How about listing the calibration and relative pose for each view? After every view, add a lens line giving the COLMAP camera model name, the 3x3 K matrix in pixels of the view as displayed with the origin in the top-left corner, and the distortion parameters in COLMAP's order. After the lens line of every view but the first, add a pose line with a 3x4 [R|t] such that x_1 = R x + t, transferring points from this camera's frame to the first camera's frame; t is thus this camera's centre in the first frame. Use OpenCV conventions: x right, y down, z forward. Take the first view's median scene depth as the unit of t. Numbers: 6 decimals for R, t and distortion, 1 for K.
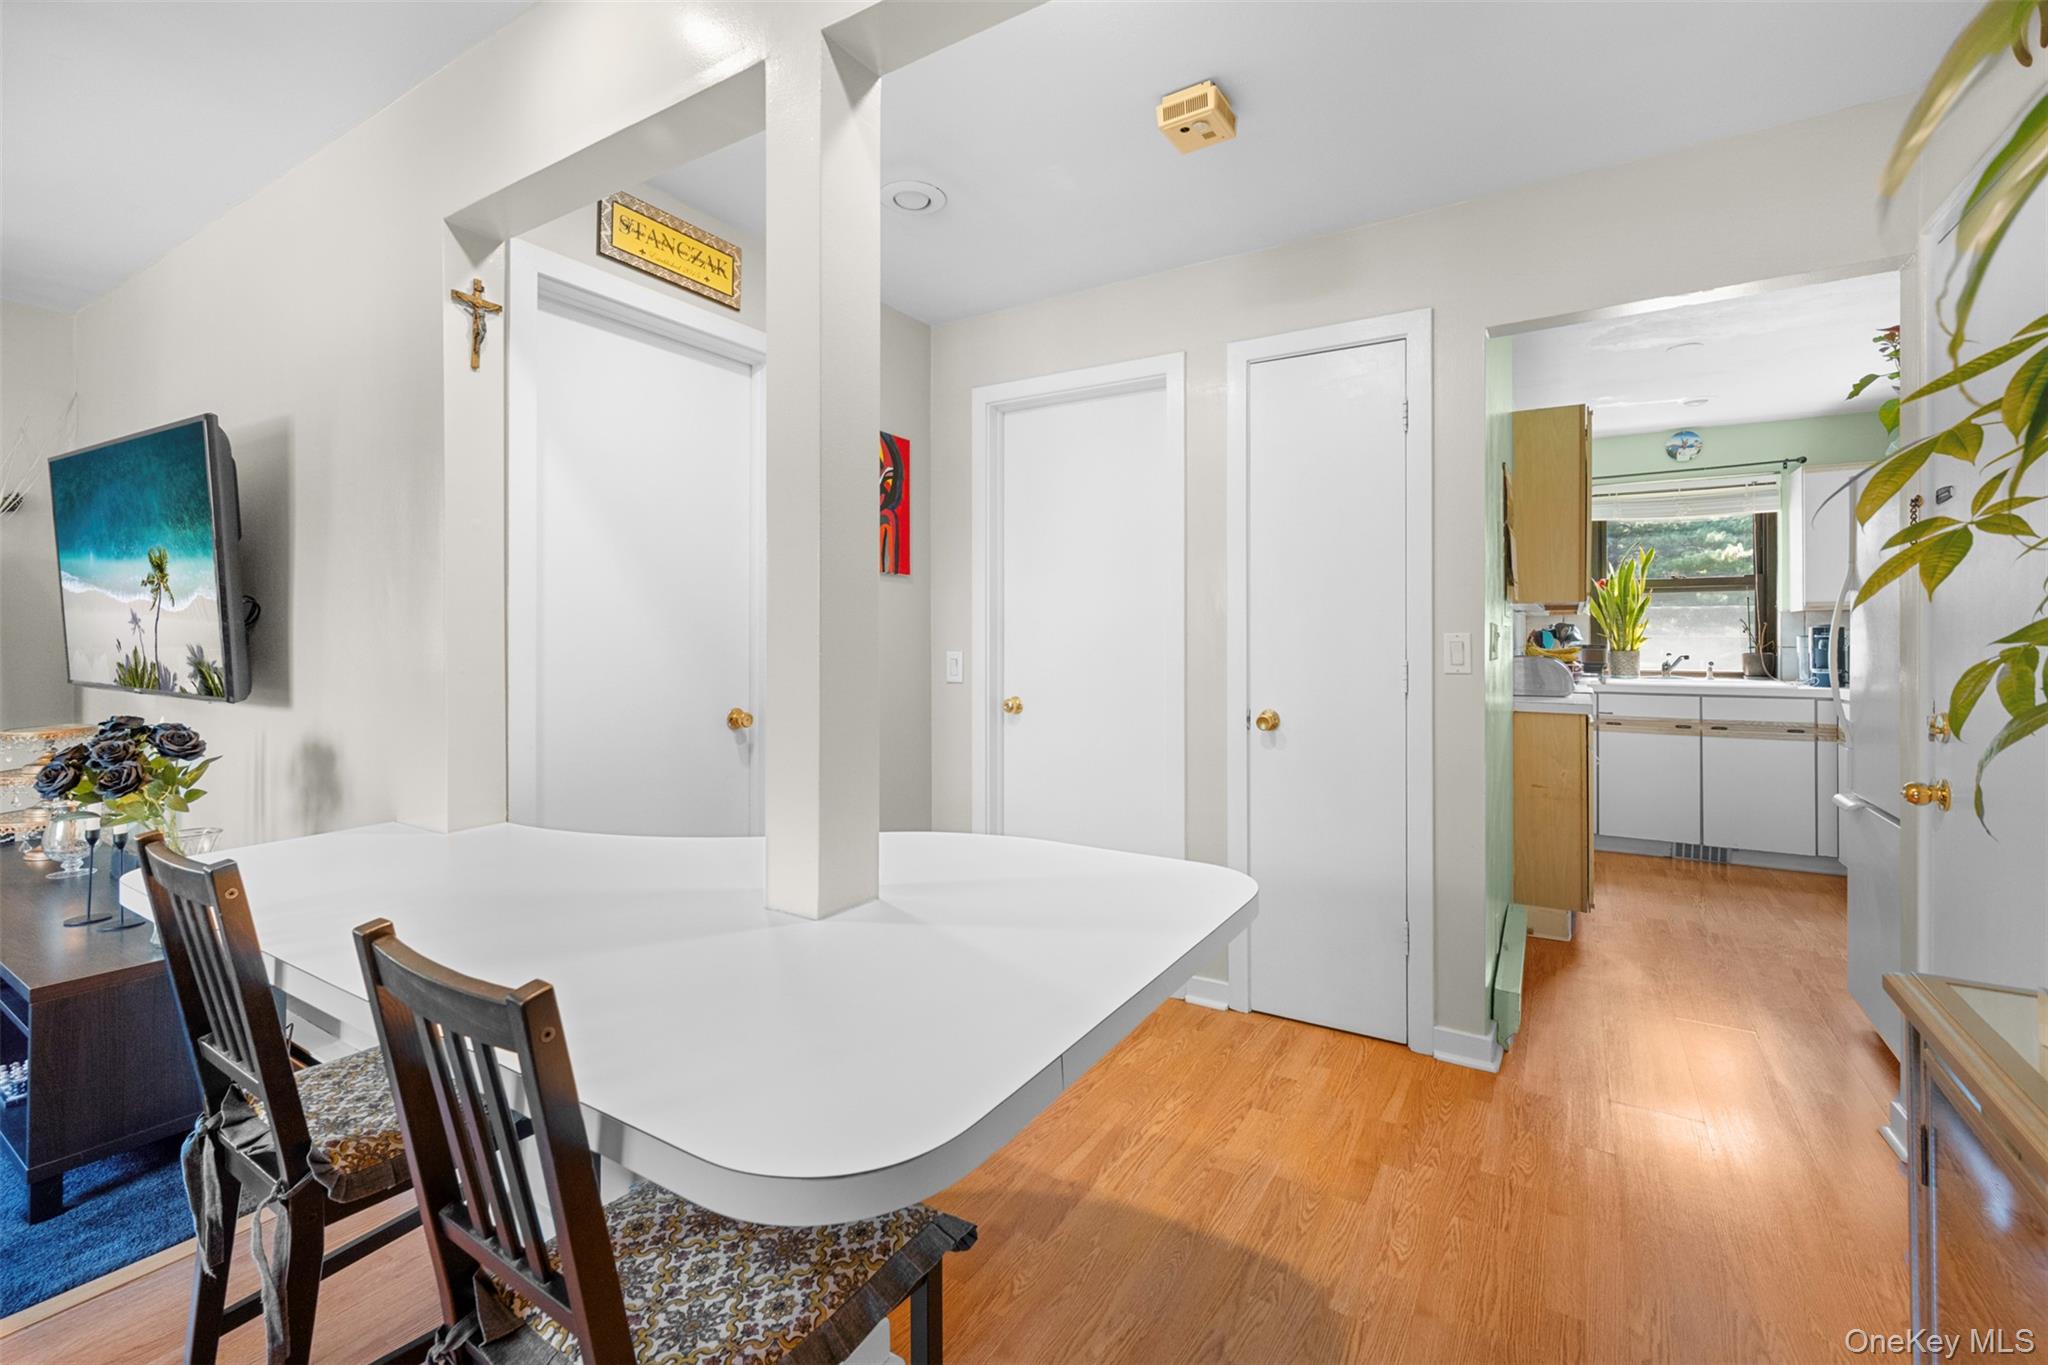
lens RADIAL K [[873.8, 0, 1030.9], [0, 873.8, 632.3], [0, 0, 1]] dist [0.015683, -0.018140]
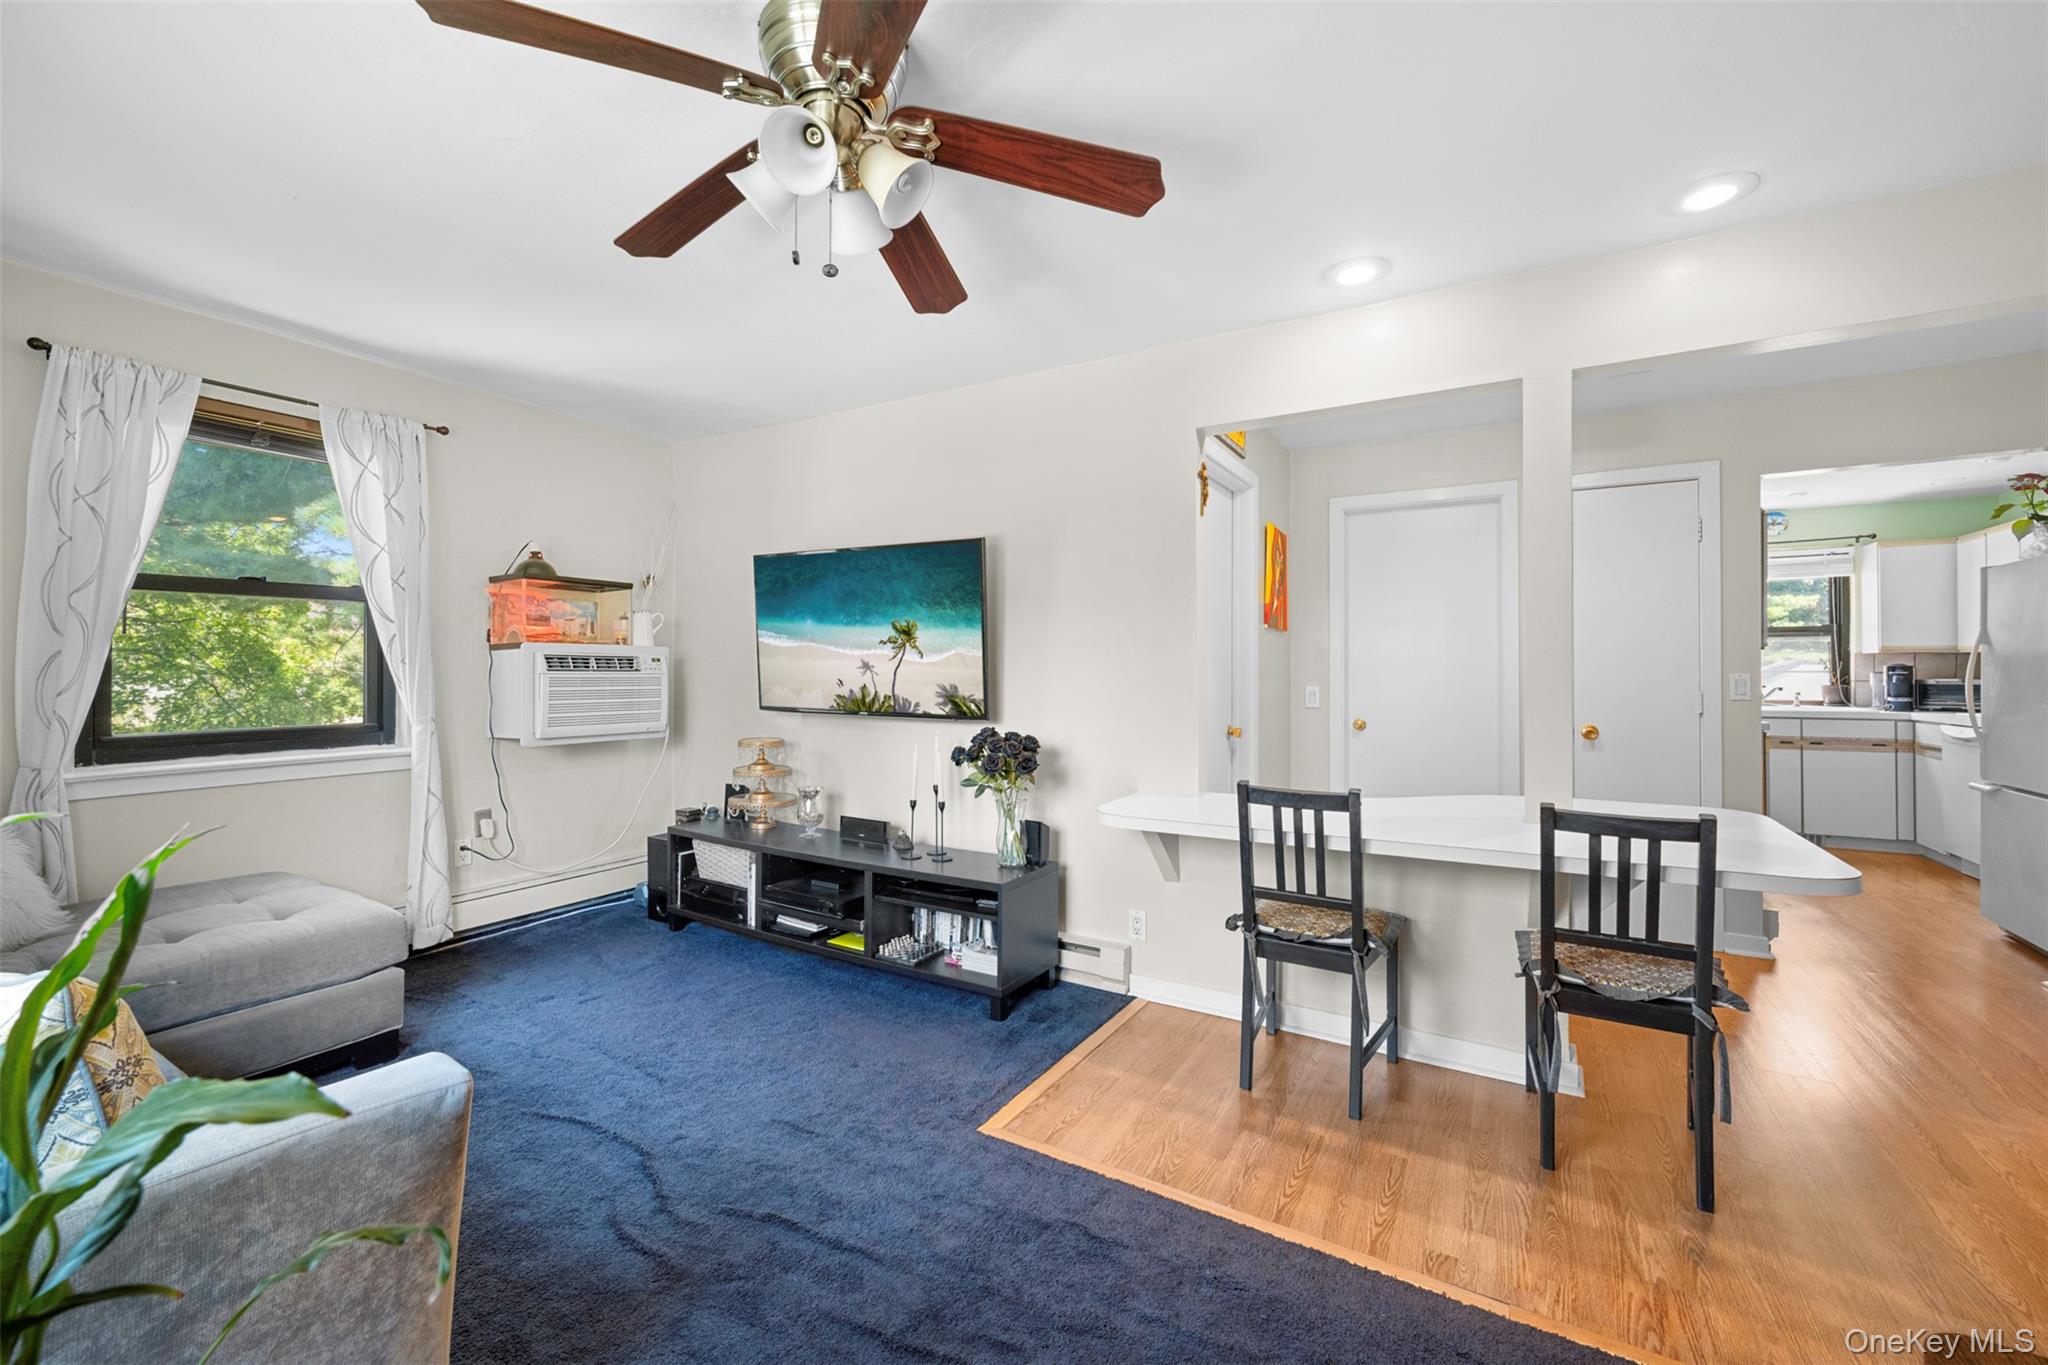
lens RADIAL K [[838.8, 0, 1015.2], [0, 838.8, 659.4], [0, 0, 1]] dist [0.000081, 0.000205]
pose [[0.999953, -0.001683, 0.009502, -0.440038], [0.001751, 0.999973, -0.007153, -0.008982], [-0.009490, 0.007170, 0.999929, -0.251036]]
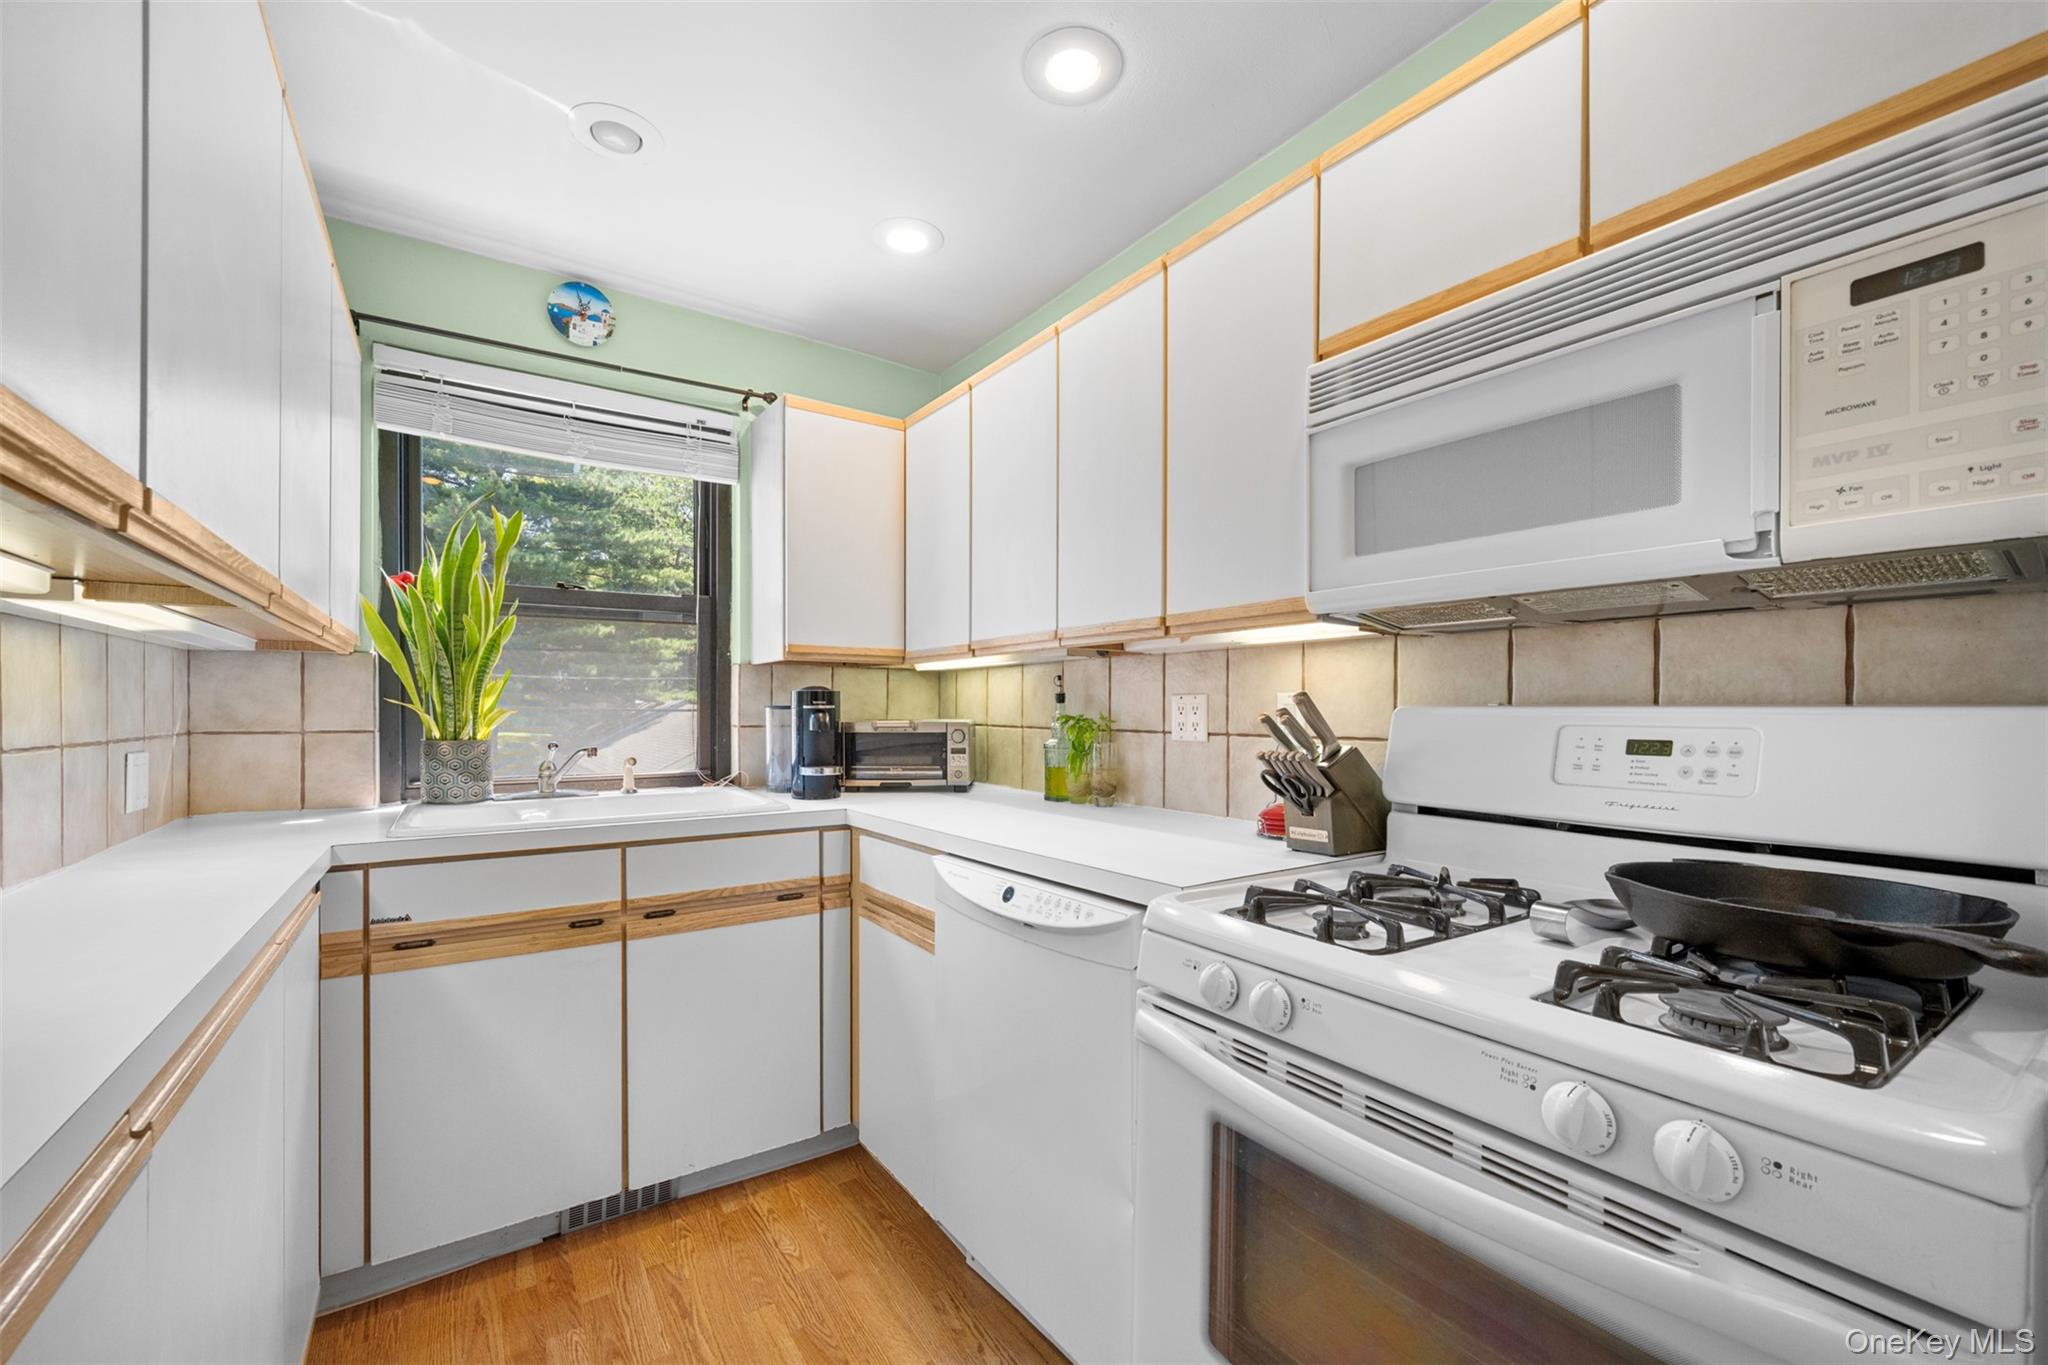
lens RADIAL K [[859.4, 0, 1024.9], [0, 859.4, 704.9], [0, 0, 1]] dist [0.001208, 0.000448]
pose [[0.418407, 0.003561, 0.908252, 0.491096], [-0.001288, 0.999994, -0.003328, 0.004898], [-0.908259, 0.000223, 0.418409, 0.682309]]
